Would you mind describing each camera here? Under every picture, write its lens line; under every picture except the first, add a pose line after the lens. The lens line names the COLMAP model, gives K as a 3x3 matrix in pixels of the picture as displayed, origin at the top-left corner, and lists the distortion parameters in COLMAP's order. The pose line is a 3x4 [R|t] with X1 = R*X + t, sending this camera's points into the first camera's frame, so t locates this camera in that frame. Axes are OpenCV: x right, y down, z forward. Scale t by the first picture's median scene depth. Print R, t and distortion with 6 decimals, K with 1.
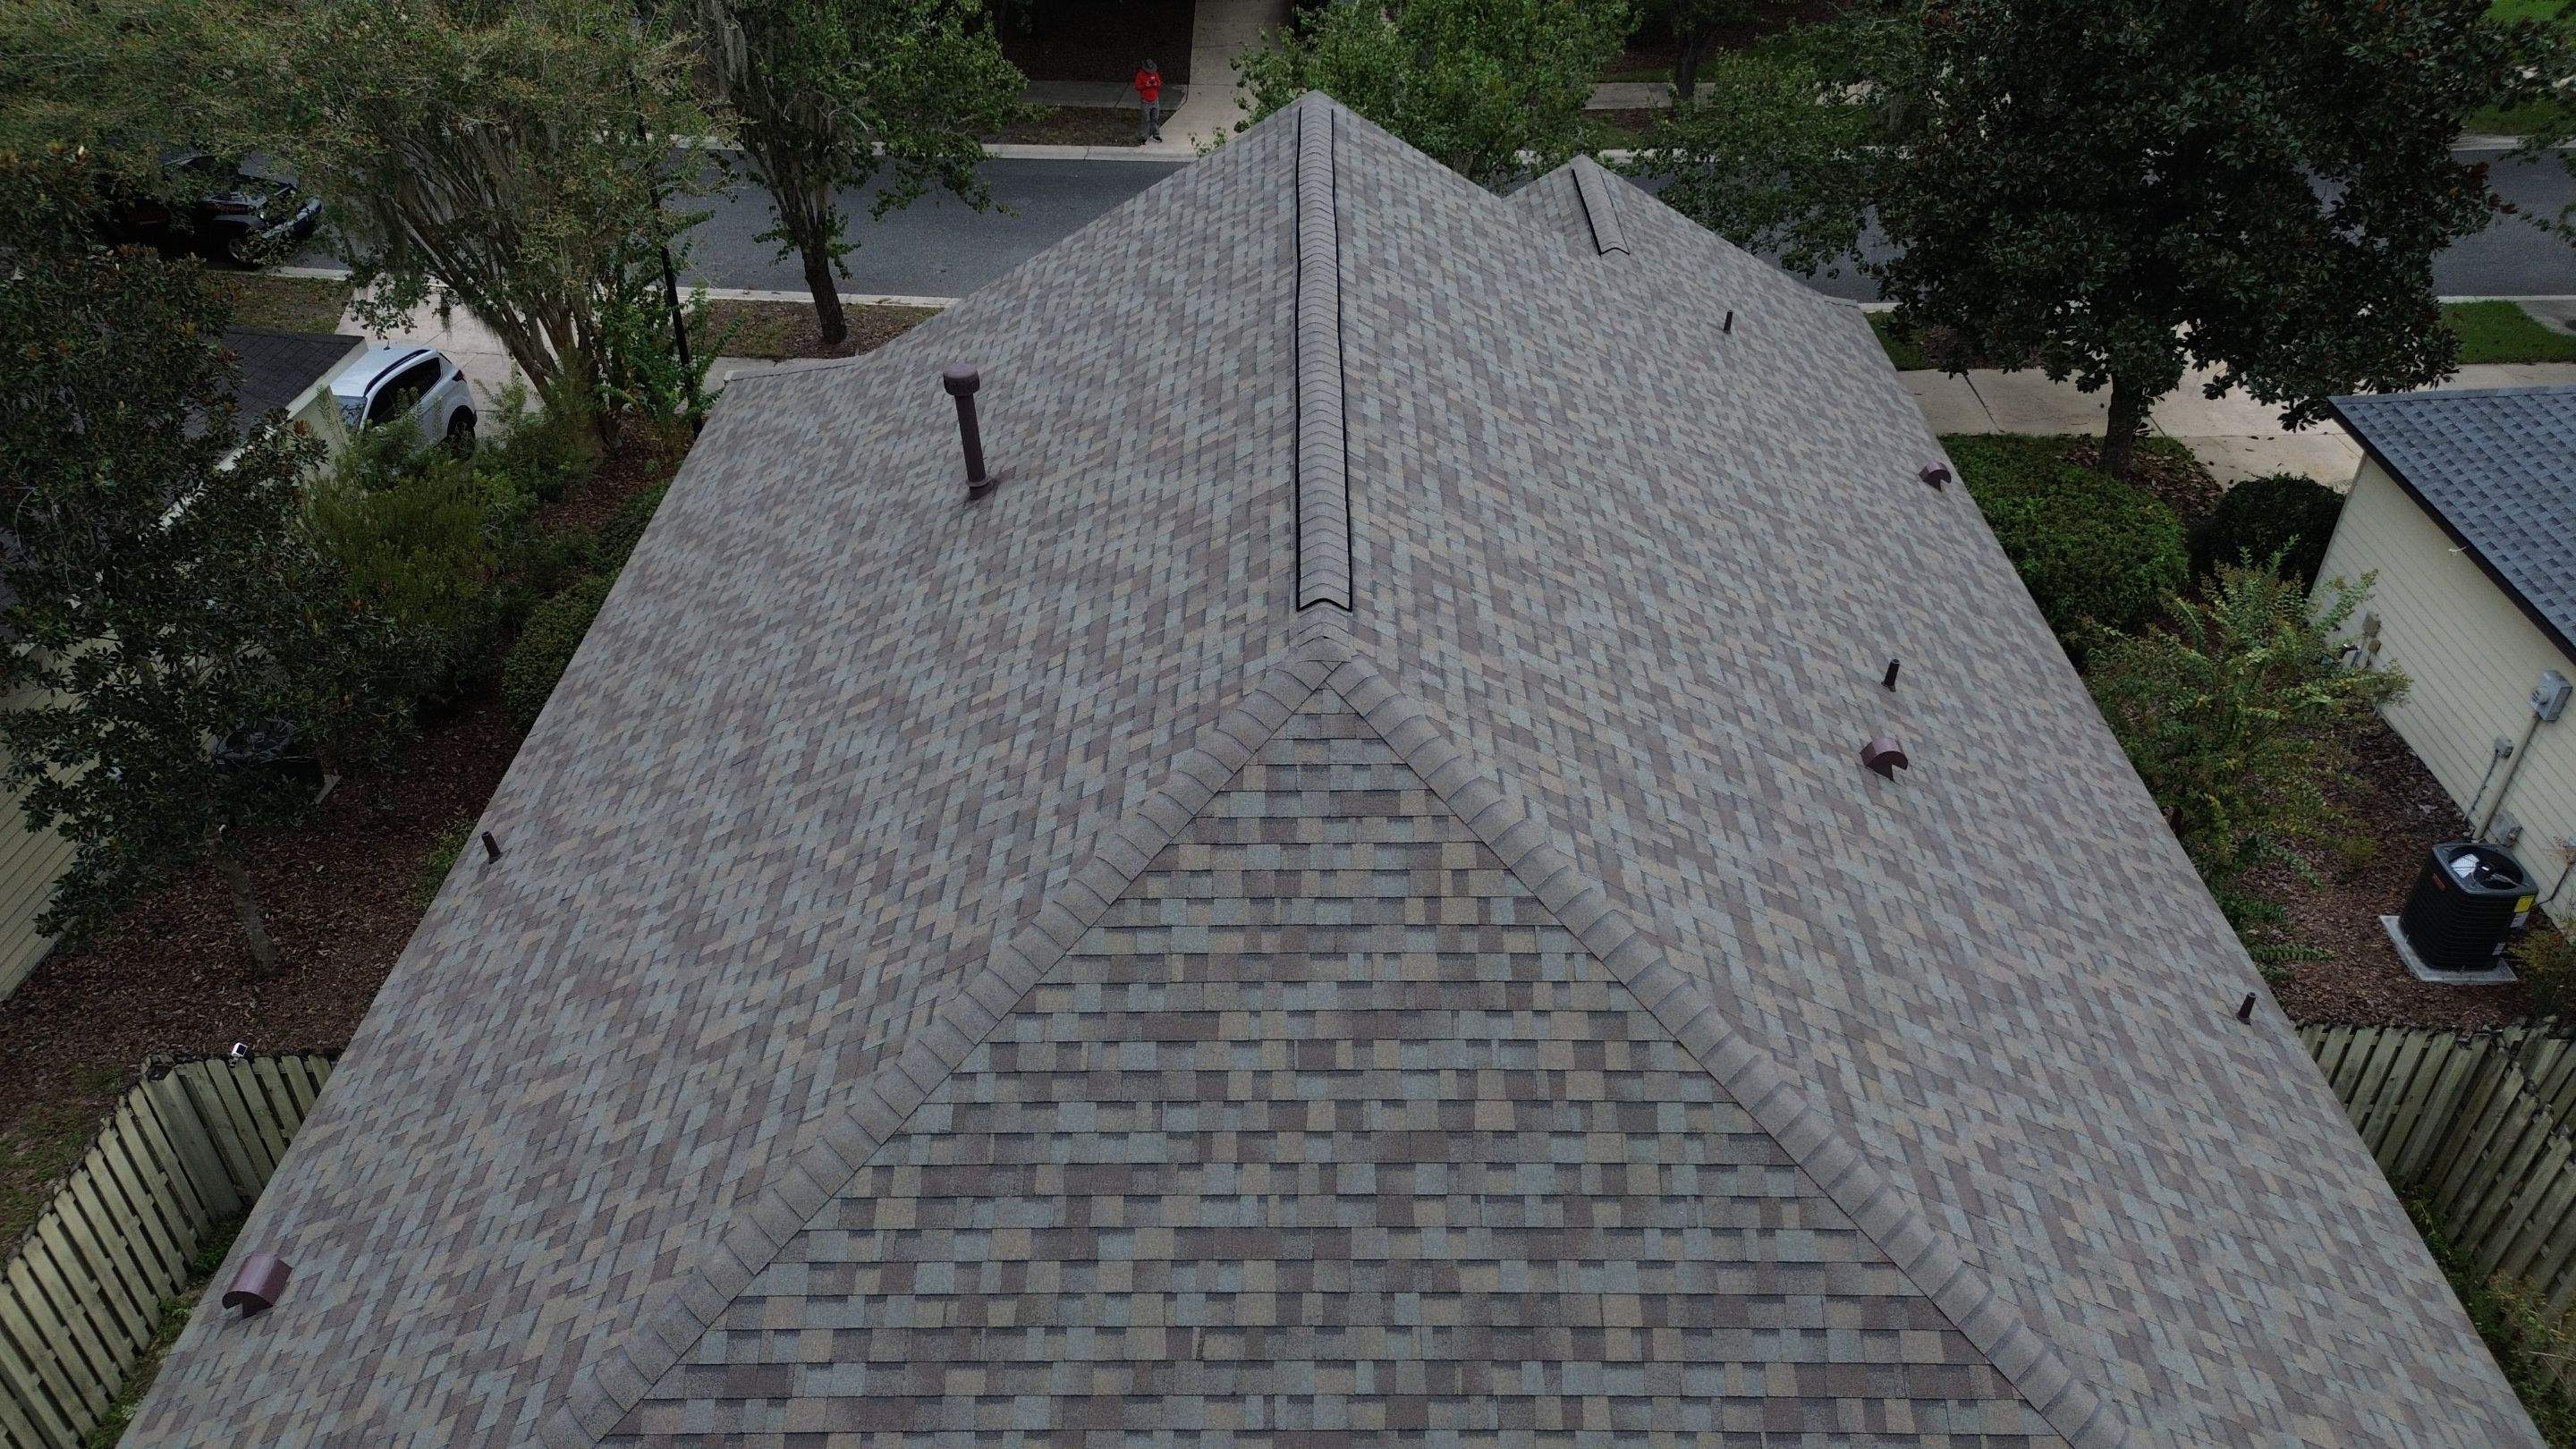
lens RADIAL K [[1853.2, 0, 1292.6], [0, 1853.2, 704.9], [0, 0, 1]] dist [0.069044, -0.066301]
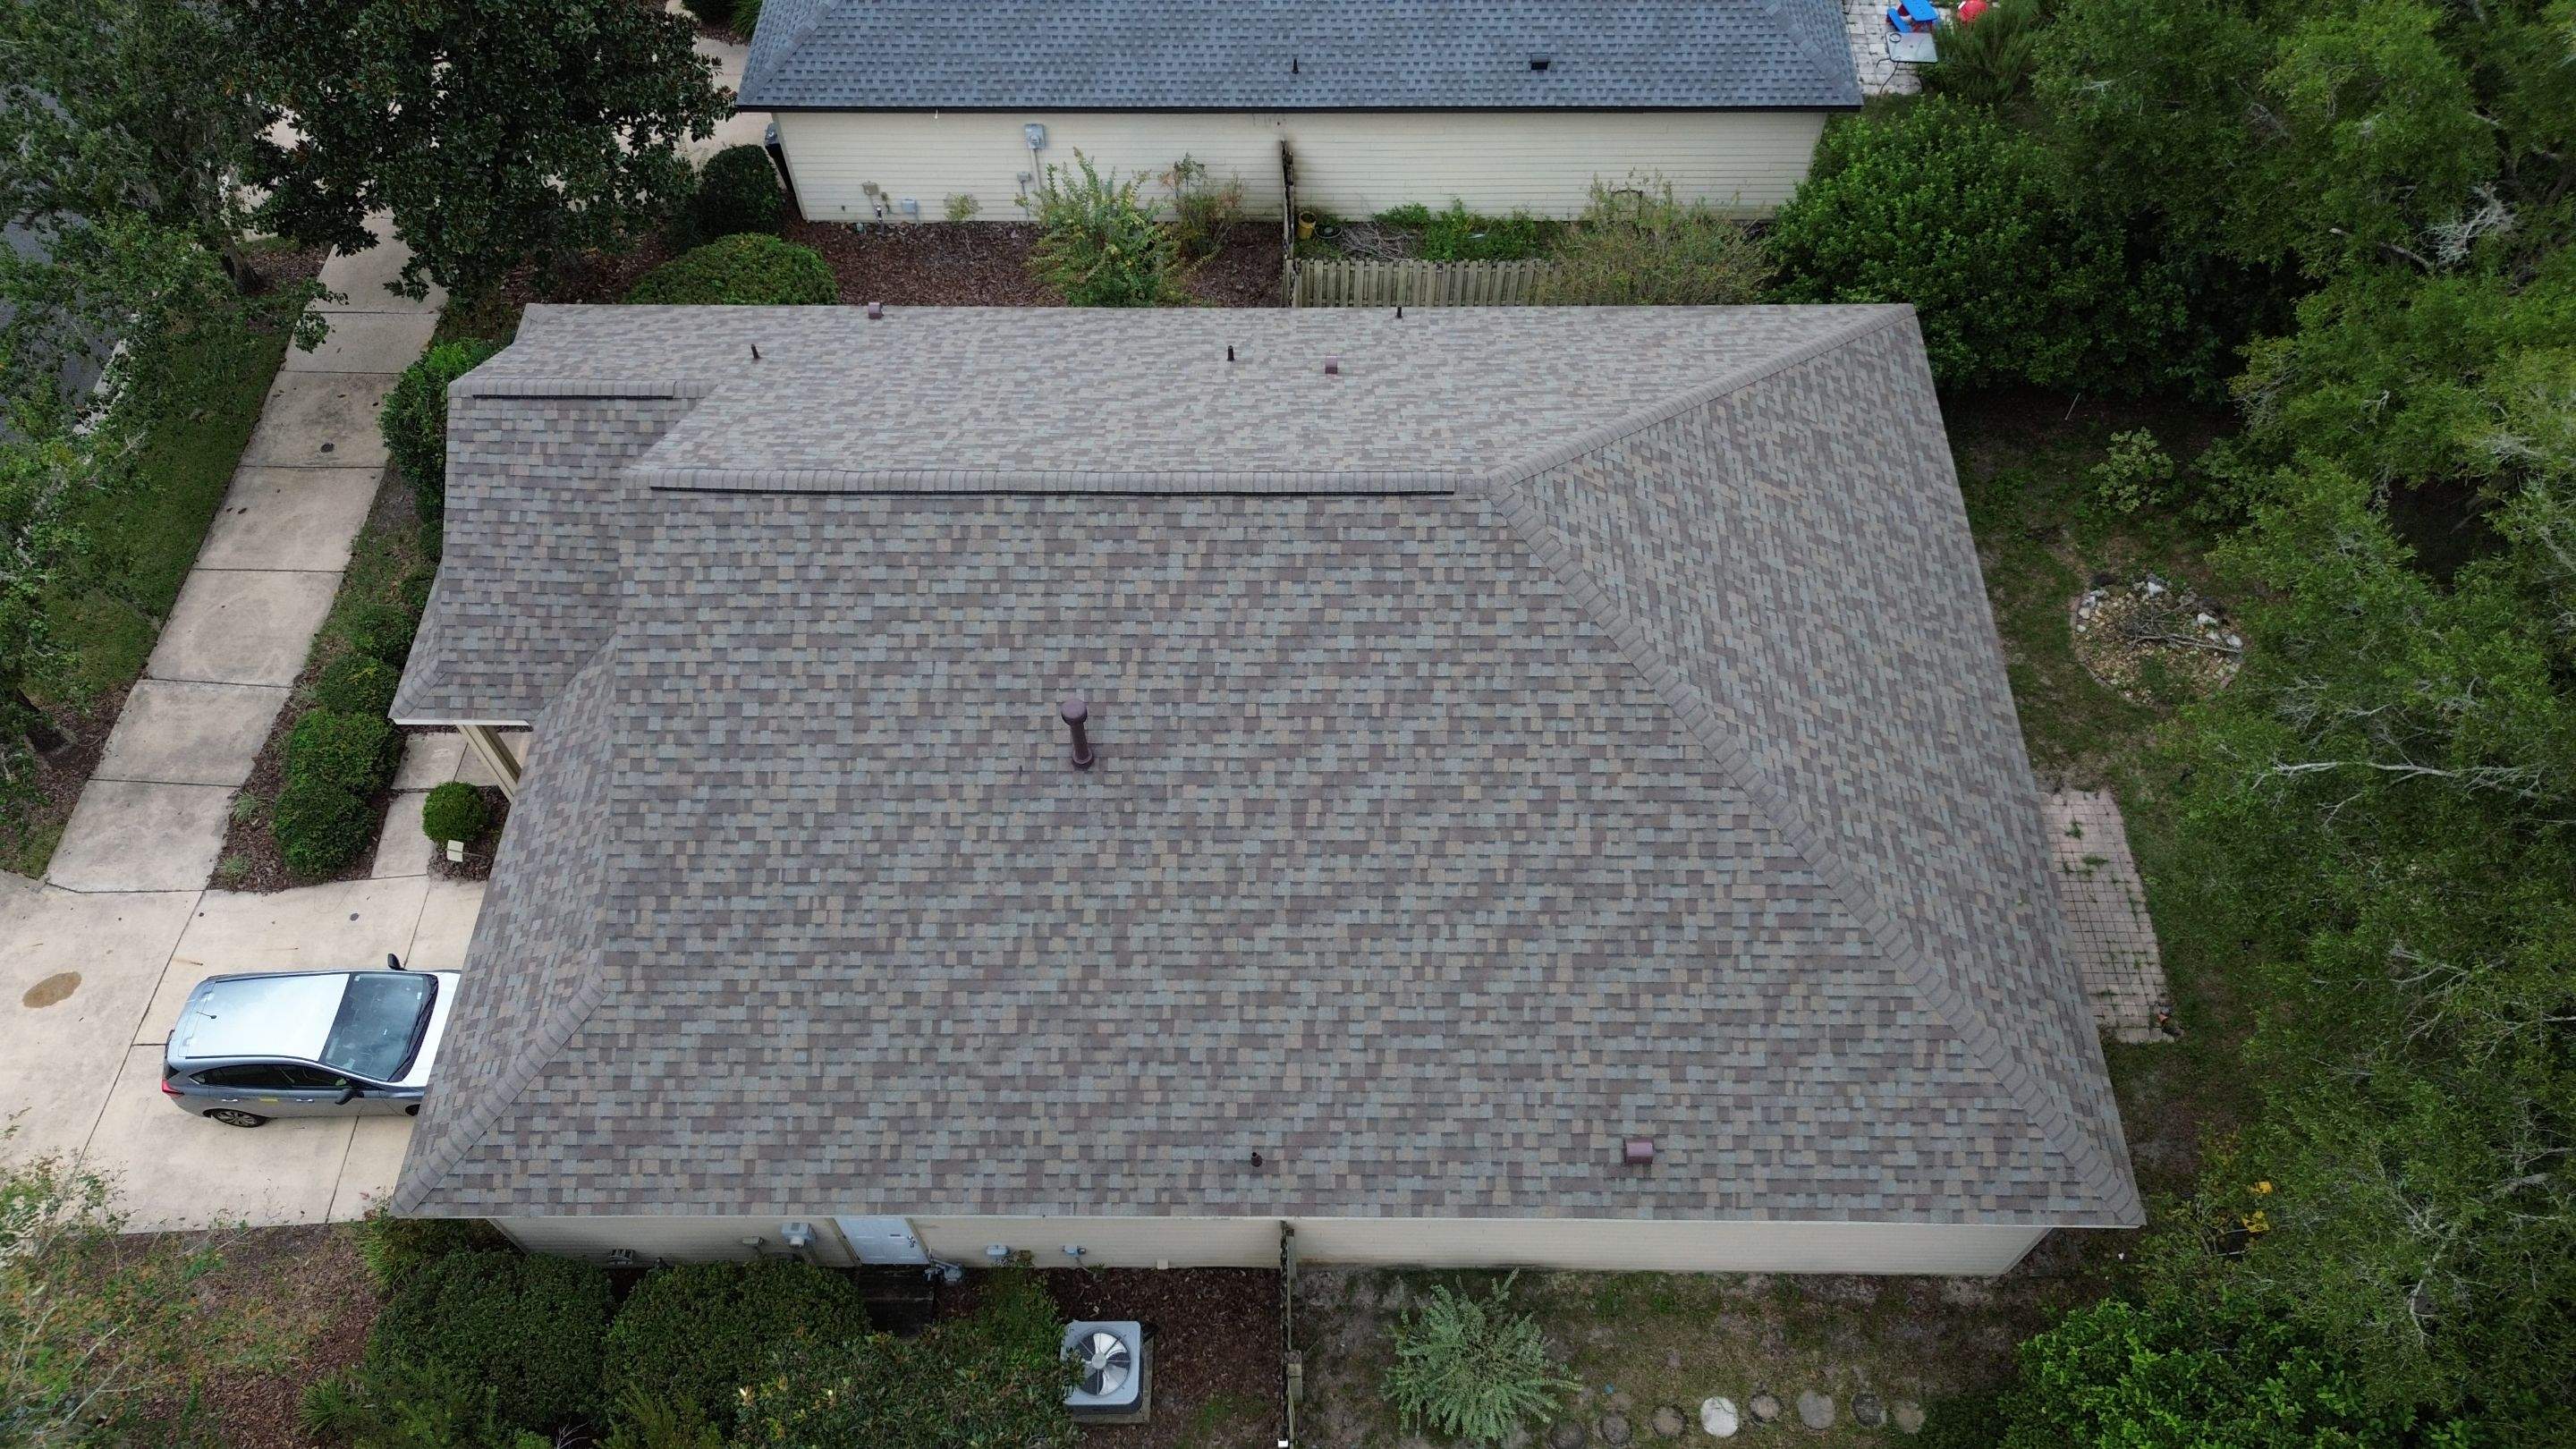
lens RADIAL K [[1853.2, 0, 1312.1], [0, 1853.2, 713.8], [0, 0, 1]] dist [0.069044, -0.066301]
pose [[0.002336, -0.823999, 0.566586, -1.203024], [0.584284, 0.460938, 0.667944, -1.241459], [-0.811546, 0.329487, 0.482526, 0.250646]]
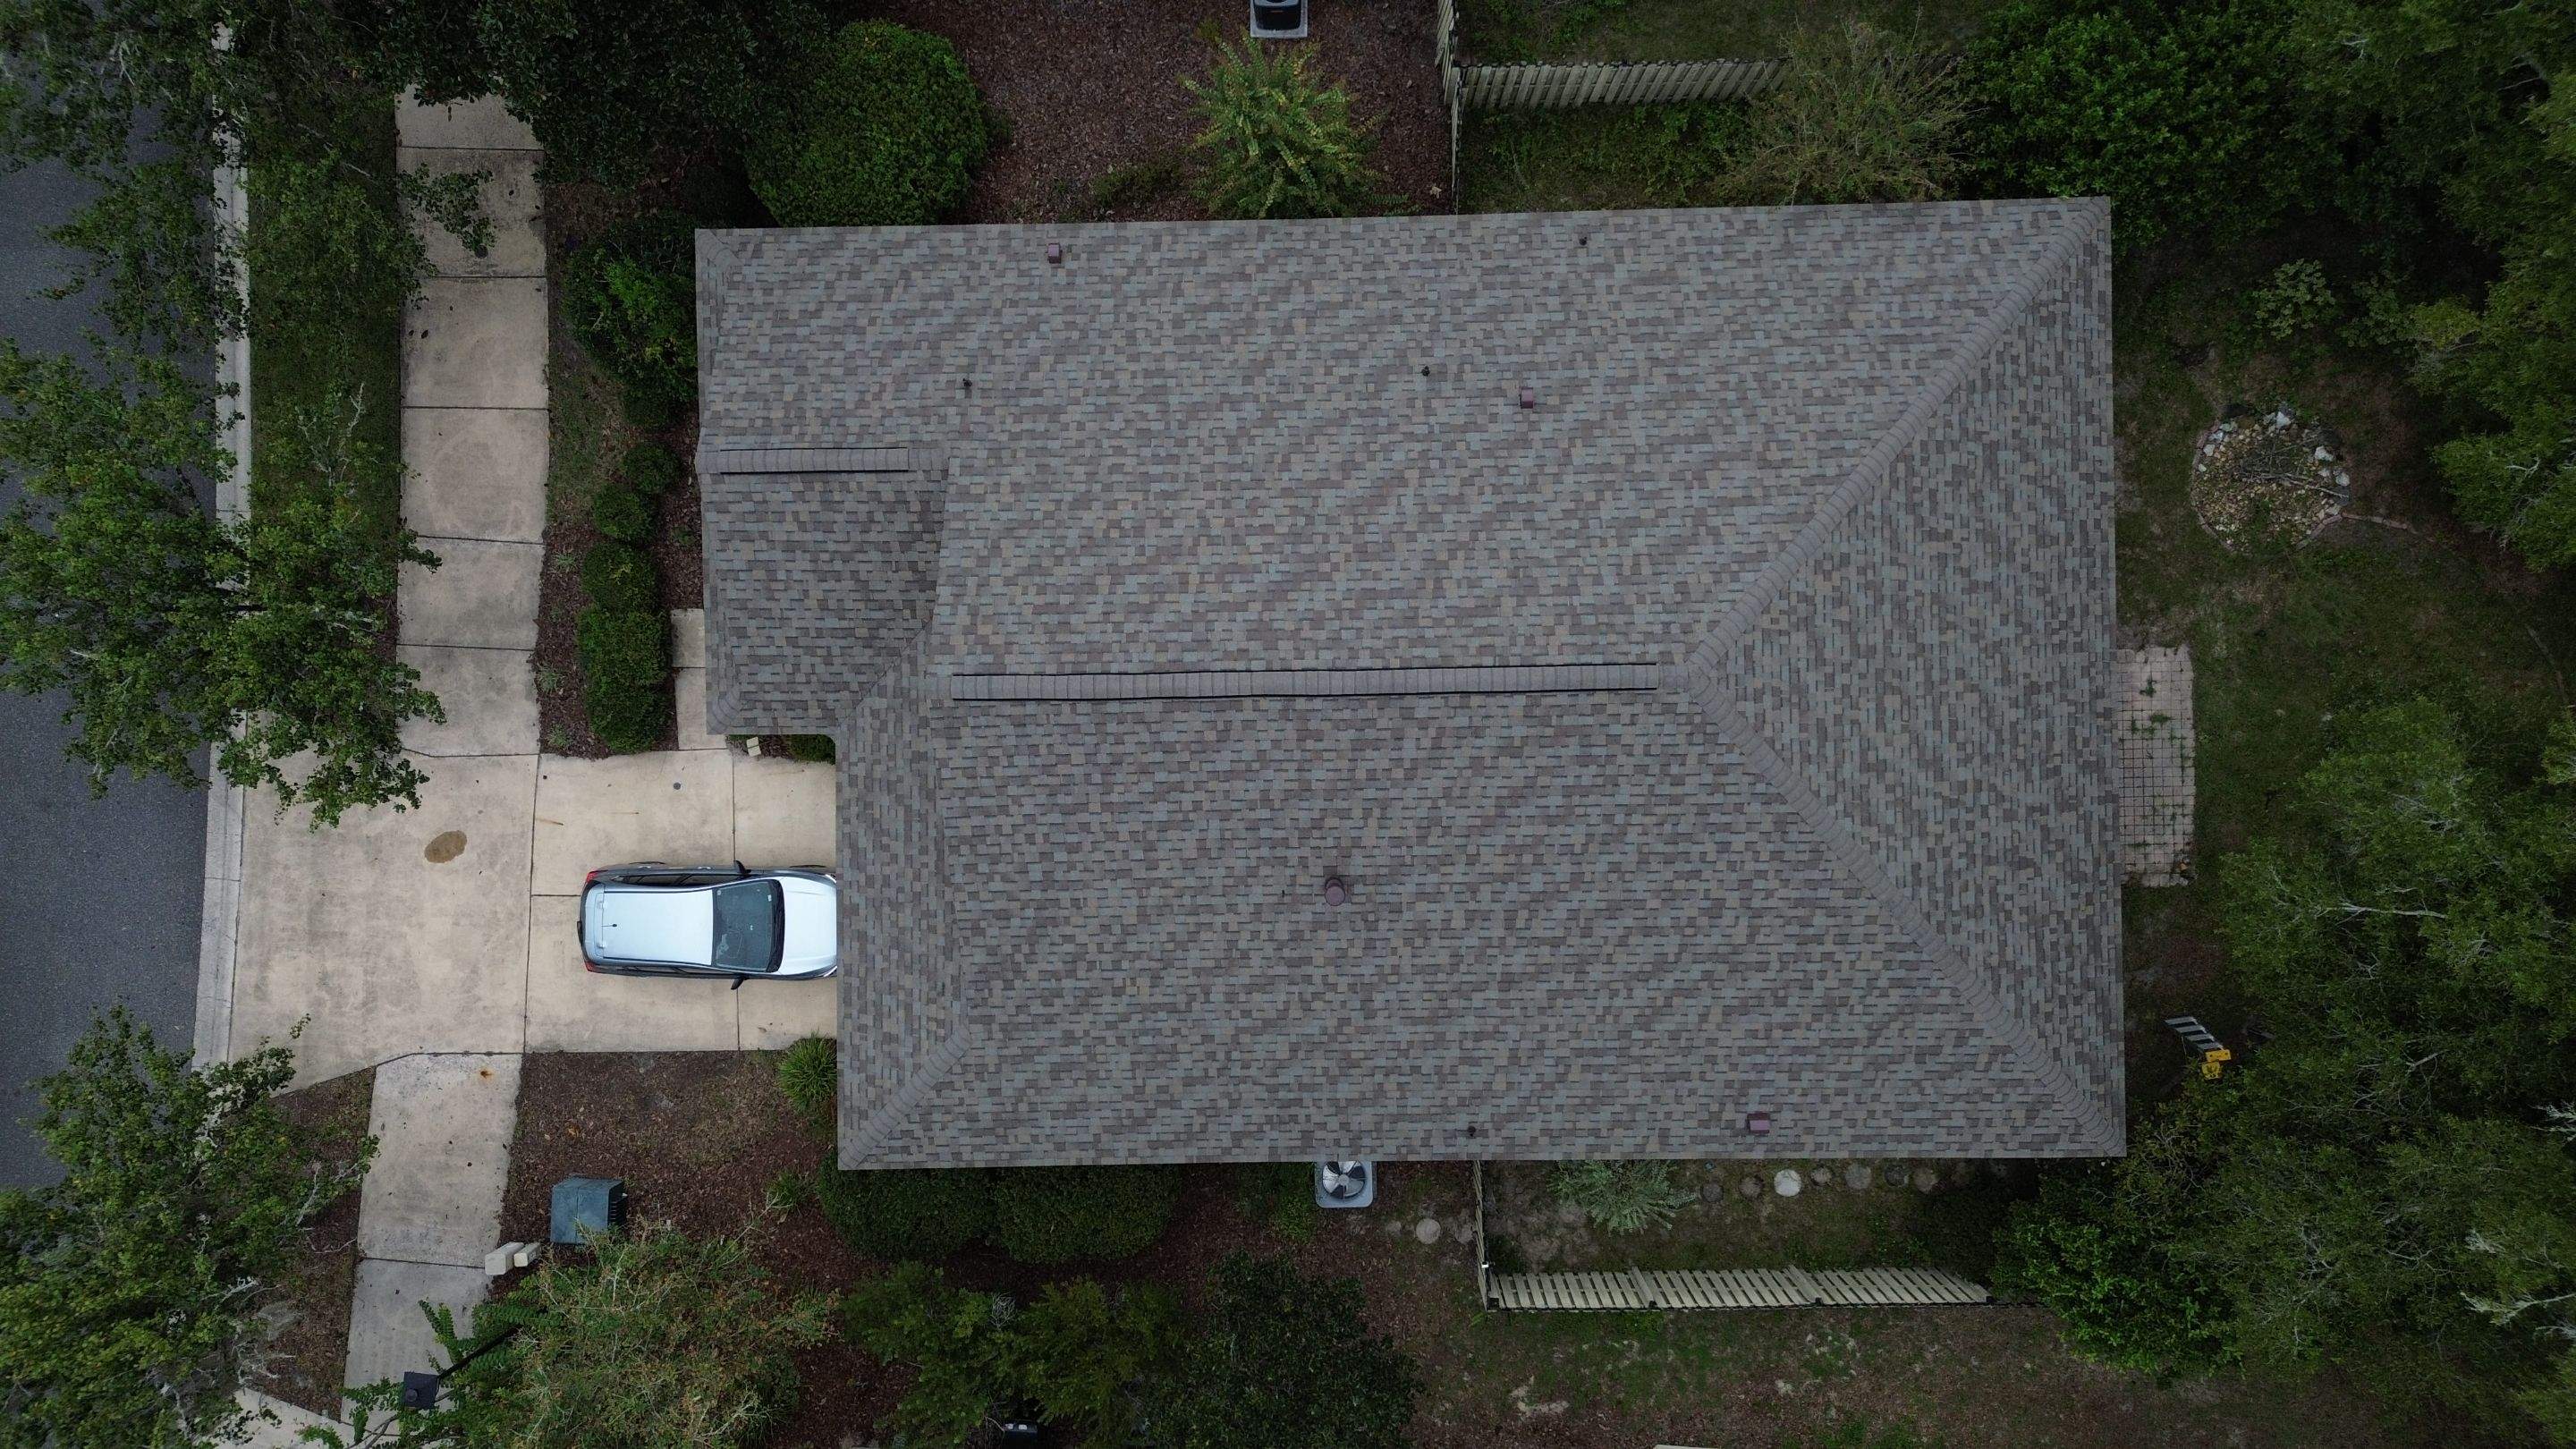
lens RADIAL K [[1853.2, 0, 1305.3], [0, 1853.2, 734.1], [0, 0, 1]] dist [0.069044, -0.066301]
pose [[-0.020124, -0.999776, 0.006506, -0.053409], [0.591608, -0.006662, 0.806198, -1.937497], [-0.805975, 0.020073, 0.591609, 0.040218]]
